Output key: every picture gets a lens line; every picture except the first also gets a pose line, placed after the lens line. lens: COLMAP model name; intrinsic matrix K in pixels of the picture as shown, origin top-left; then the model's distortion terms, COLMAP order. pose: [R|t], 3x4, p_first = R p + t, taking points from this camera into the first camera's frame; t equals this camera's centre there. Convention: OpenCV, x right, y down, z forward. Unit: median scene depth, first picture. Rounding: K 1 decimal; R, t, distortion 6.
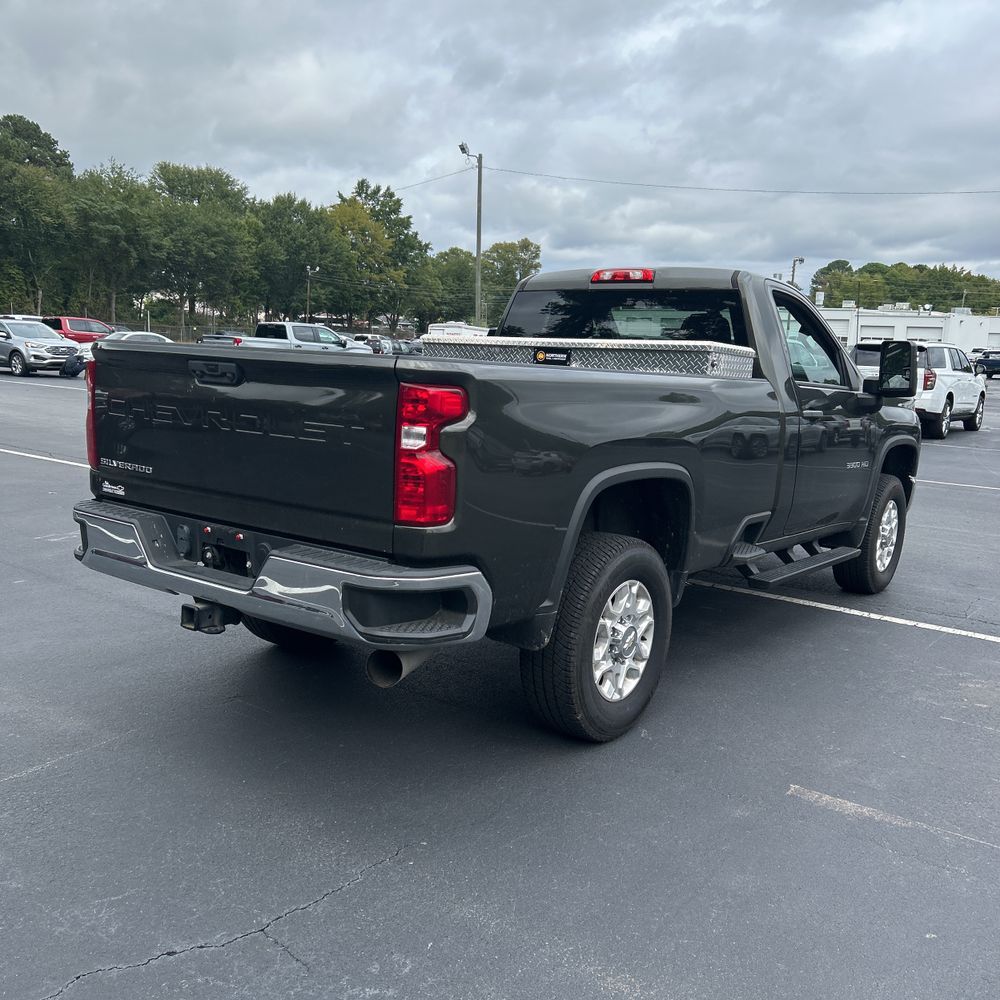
lens RADIAL K [[1002.3, 0, 500.6], [0, 1002.3, 523.1], [0, 0, 1]] dist [0.027170, -0.009437]
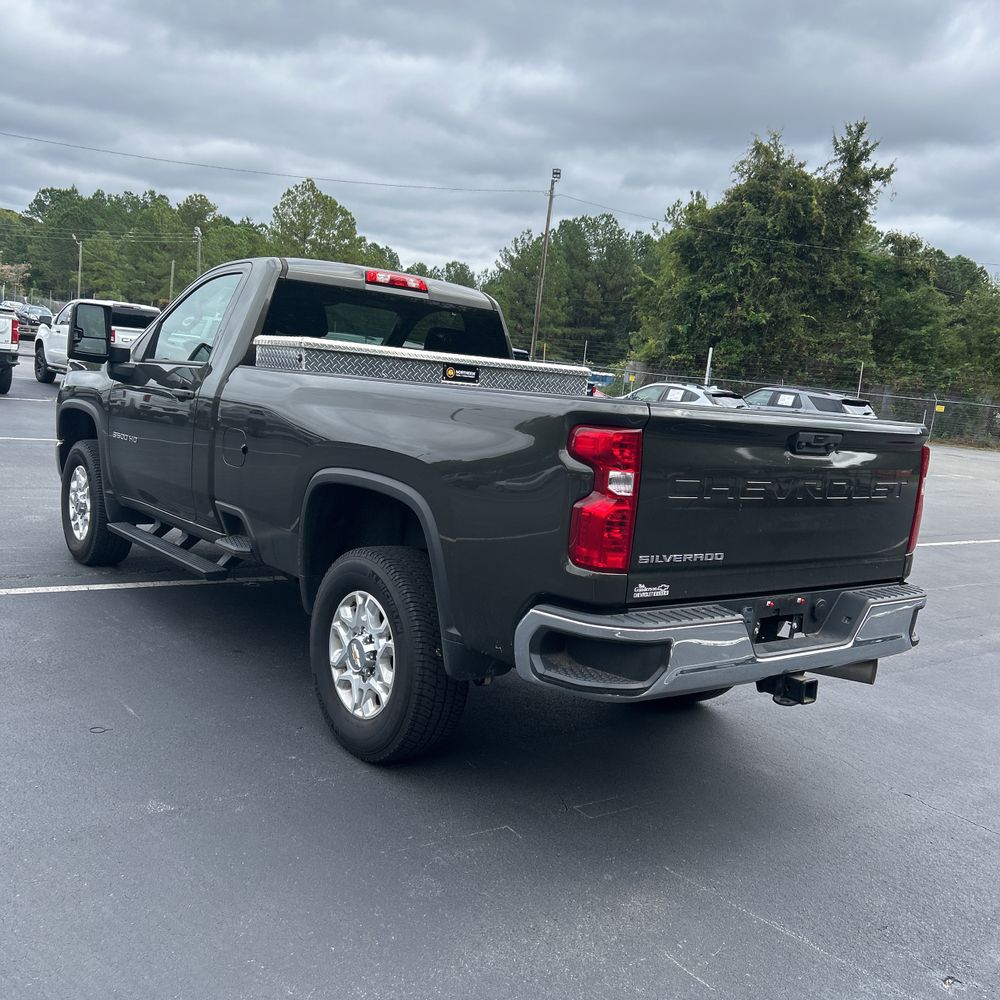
lens RADIAL K [[1016.5, 0, 531.0], [0, 1016.5, 497.0], [0, 0, 1]] dist [0.006131, -0.007165]
pose [[0.240284, -0.137554, 0.960907, -0.119512], [0.073167, 0.989659, 0.123374, -0.021804], [-0.967941, 0.040662, 0.247864, 0.092015]]
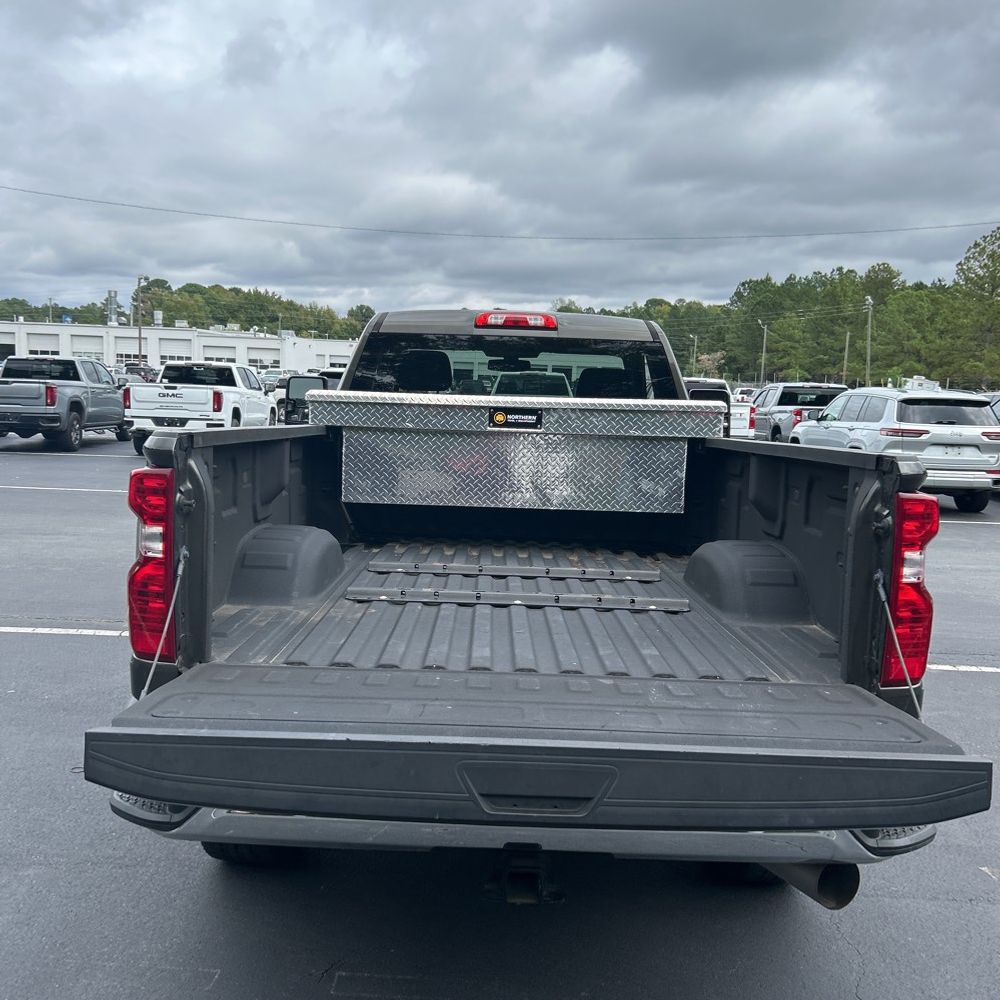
lens RADIAL K [[1017.5, 0, 485.6], [0, 1017.5, 498.5], [0, 0, 1]] dist [0.033769, 0.000127]
pose [[0.800003, -0.078389, 0.594853, -0.062831], [0.103609, 0.994584, -0.008276, -0.012728], [-0.590982, 0.068253, 0.803792, 0.045617]]
